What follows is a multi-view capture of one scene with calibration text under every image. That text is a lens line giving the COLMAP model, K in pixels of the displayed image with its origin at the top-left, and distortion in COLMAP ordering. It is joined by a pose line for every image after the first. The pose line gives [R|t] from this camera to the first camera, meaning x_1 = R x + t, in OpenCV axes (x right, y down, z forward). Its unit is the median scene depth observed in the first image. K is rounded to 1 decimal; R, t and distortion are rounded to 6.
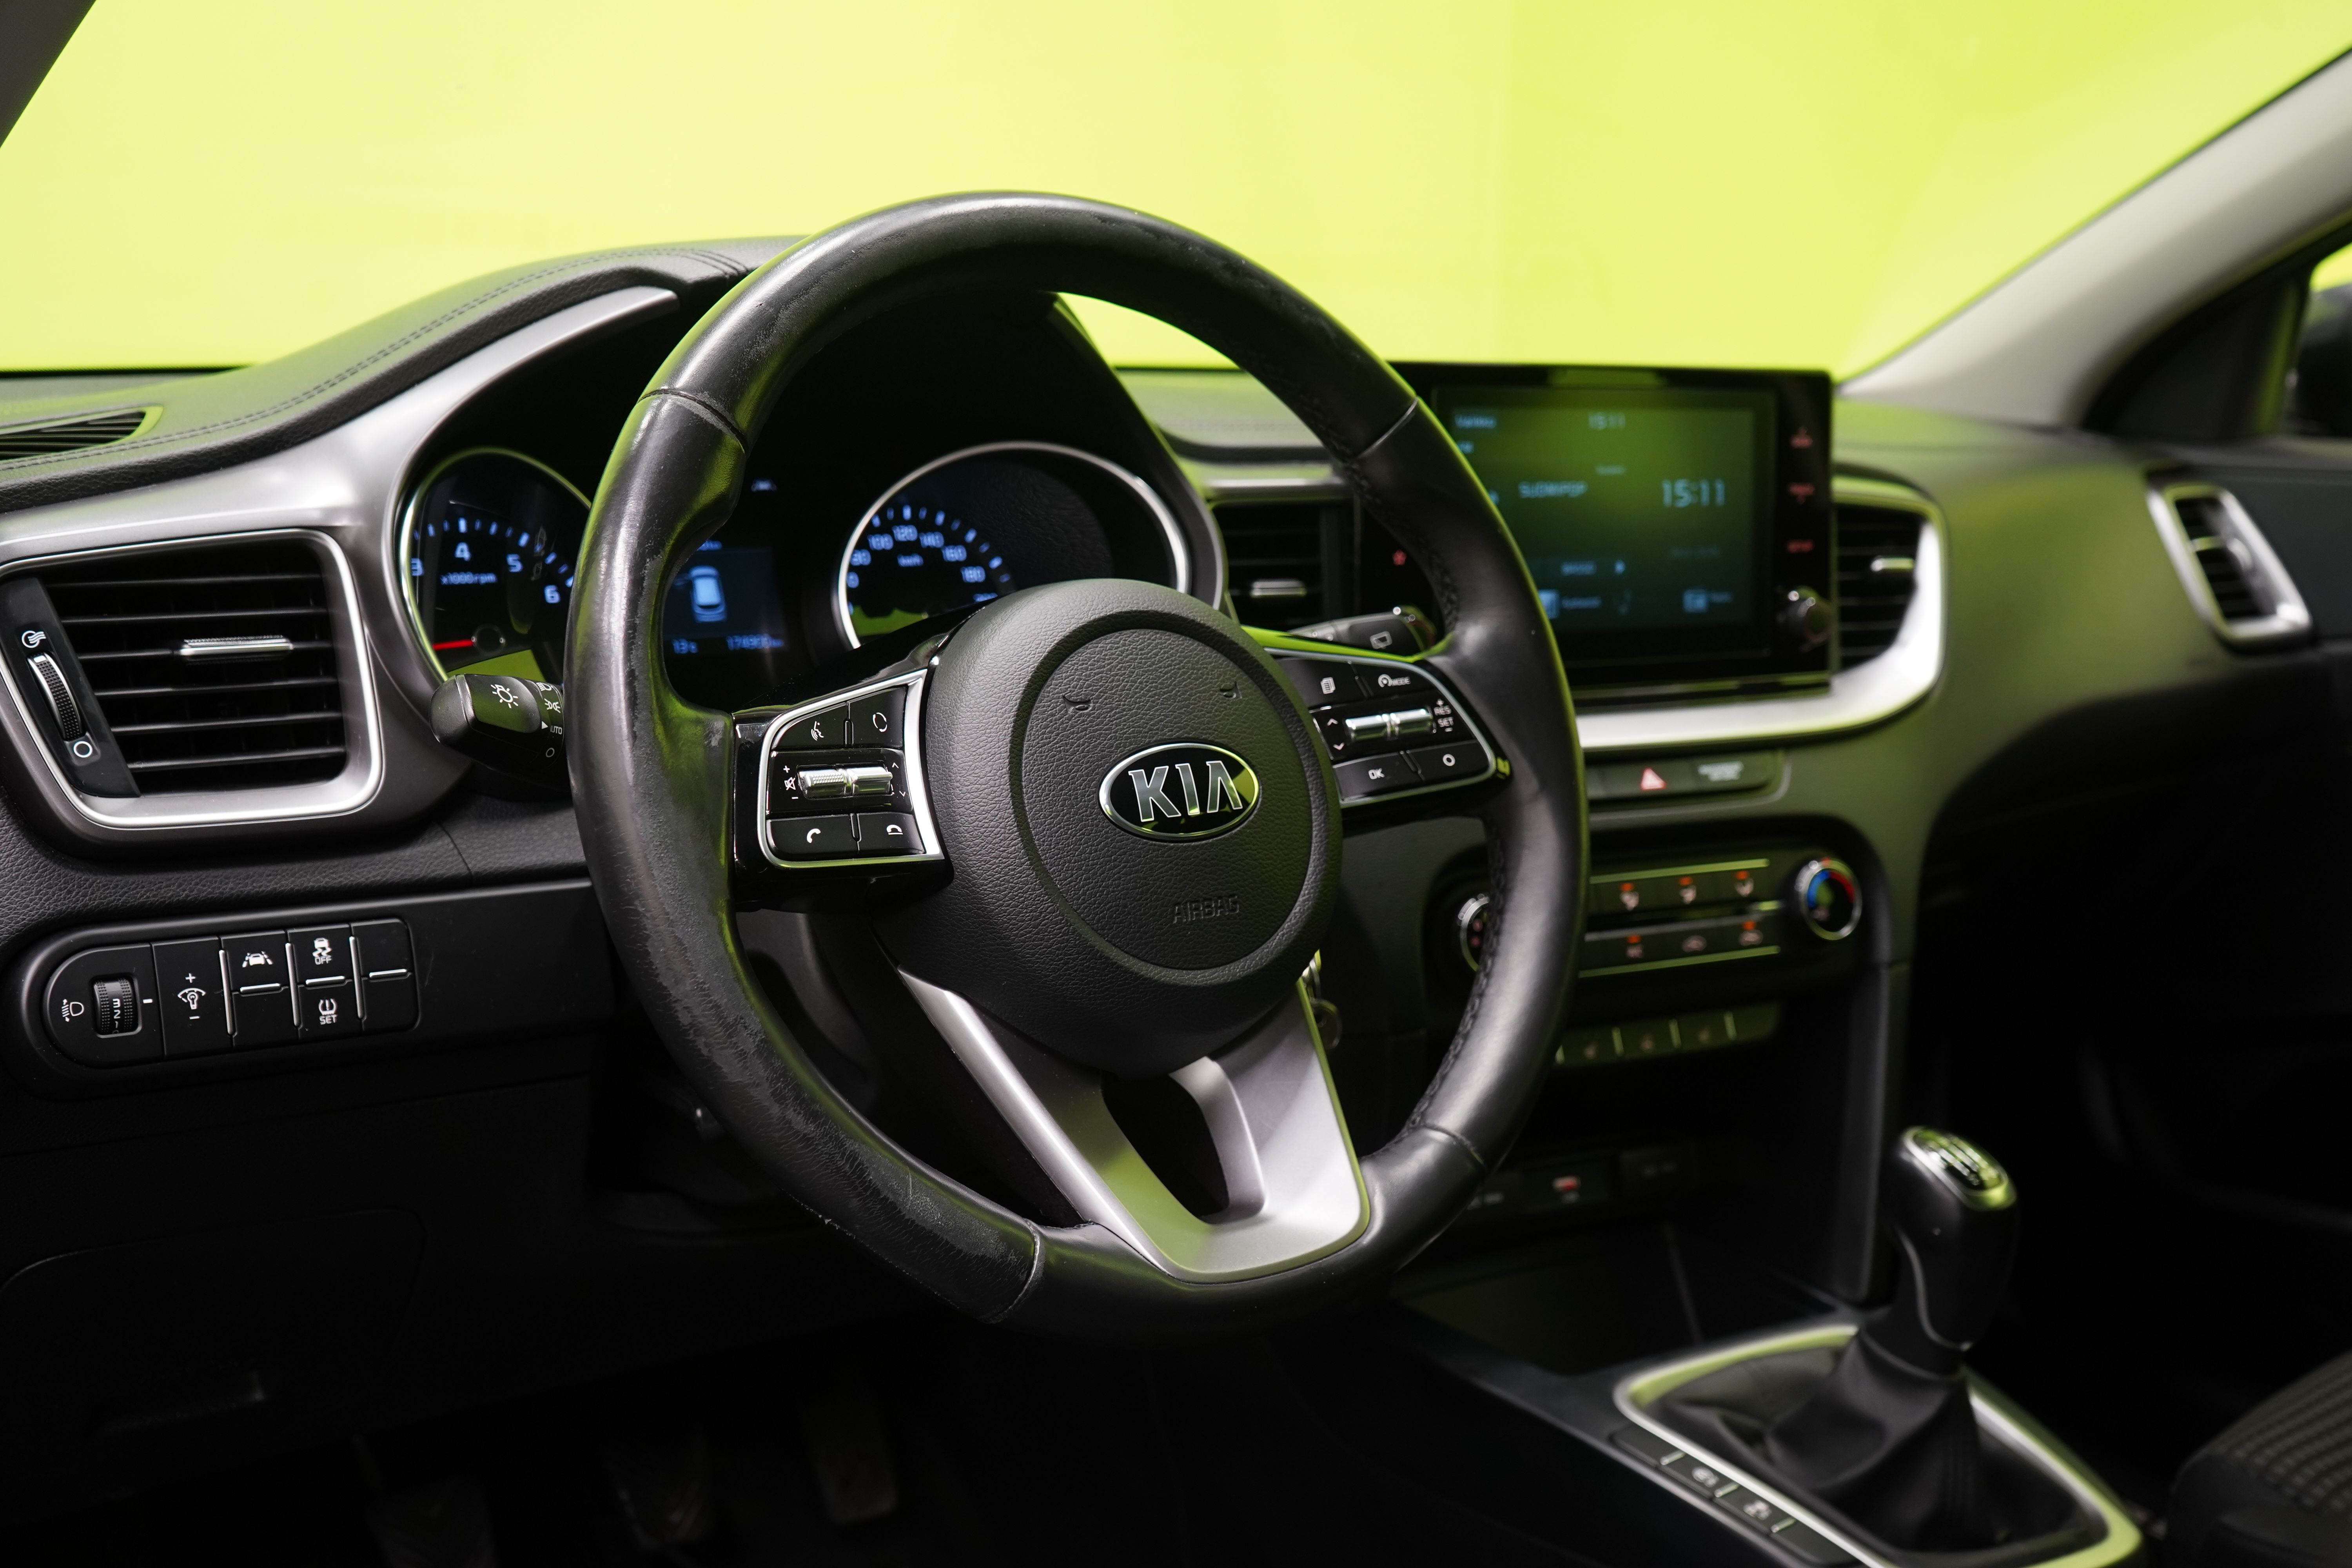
lens RADIAL K [[2406.1, 0, 1176.8], [0, 2406.1, 786.3], [0, 0, 1]] dist [0.019402, 0.000000]
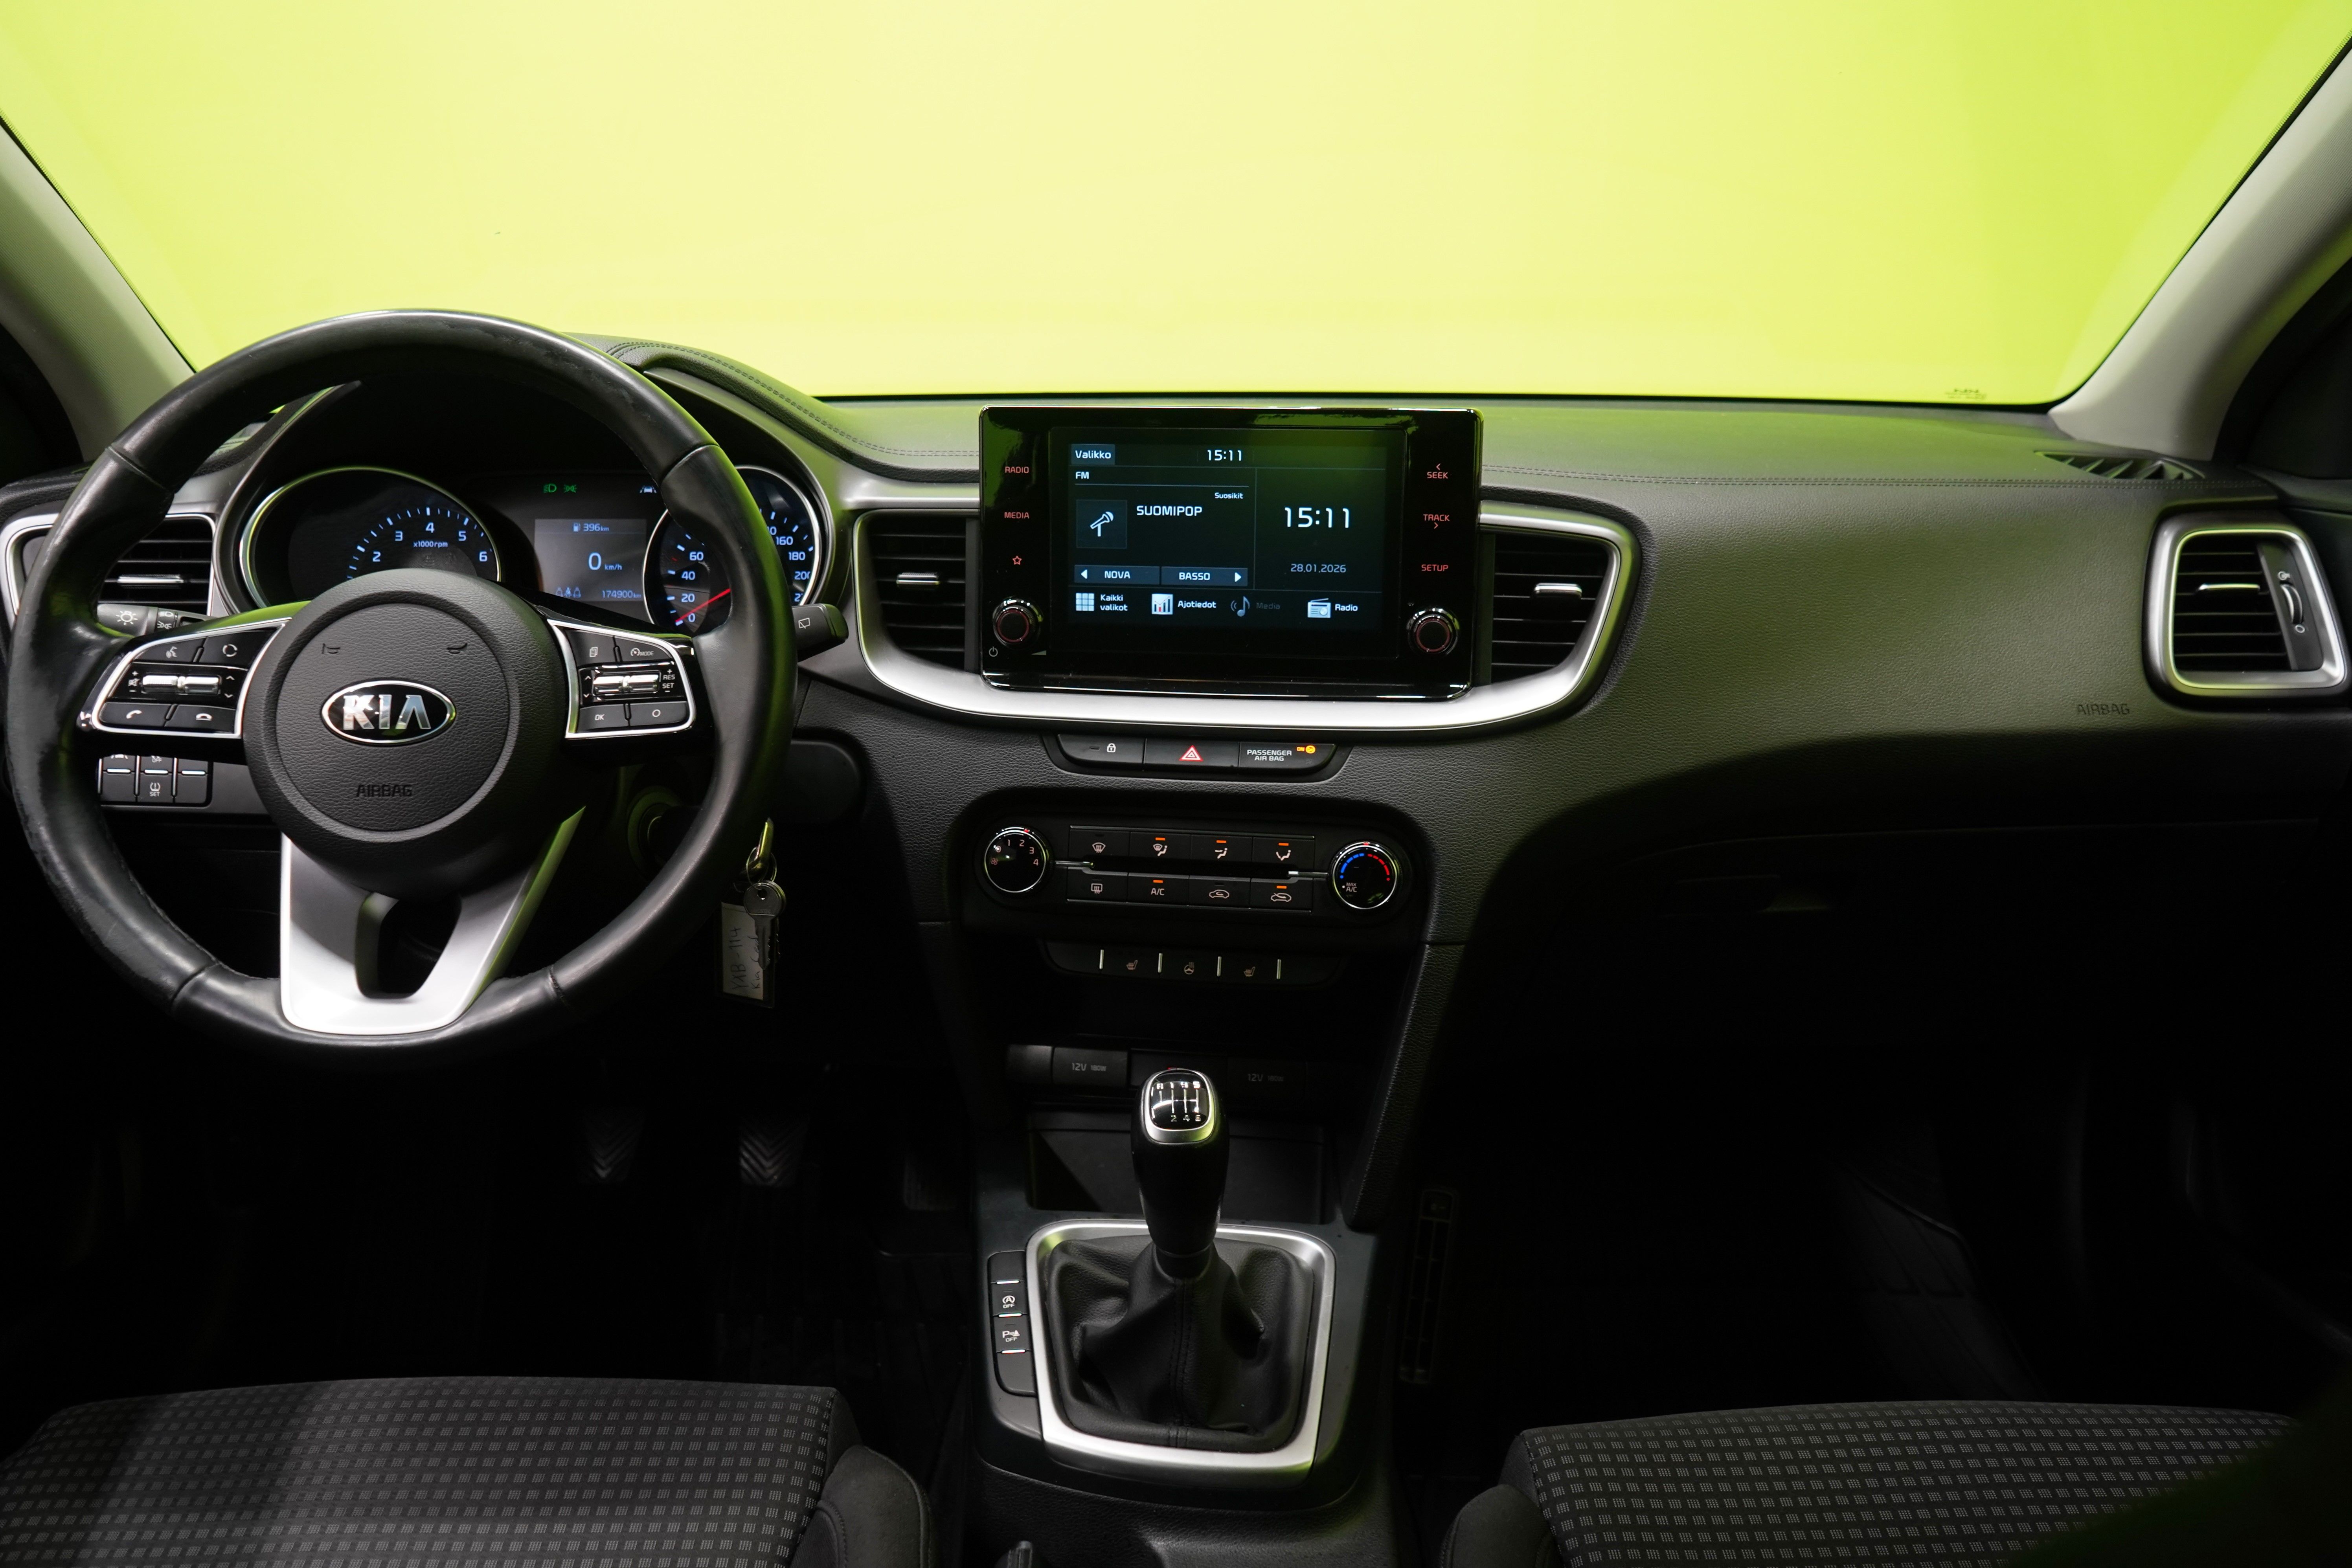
lens RADIAL K [[1875.2, 0, 1176.5], [0, 1875.2, 781.5], [0, 0, 1]] dist [0.013223, 0.001765]
pose [[0.801846, 0.122285, -0.584884, 0.759492], [-0.090761, 0.992403, 0.083058, -0.068360], [0.590597, -0.013515, 0.806853, 0.238252]]
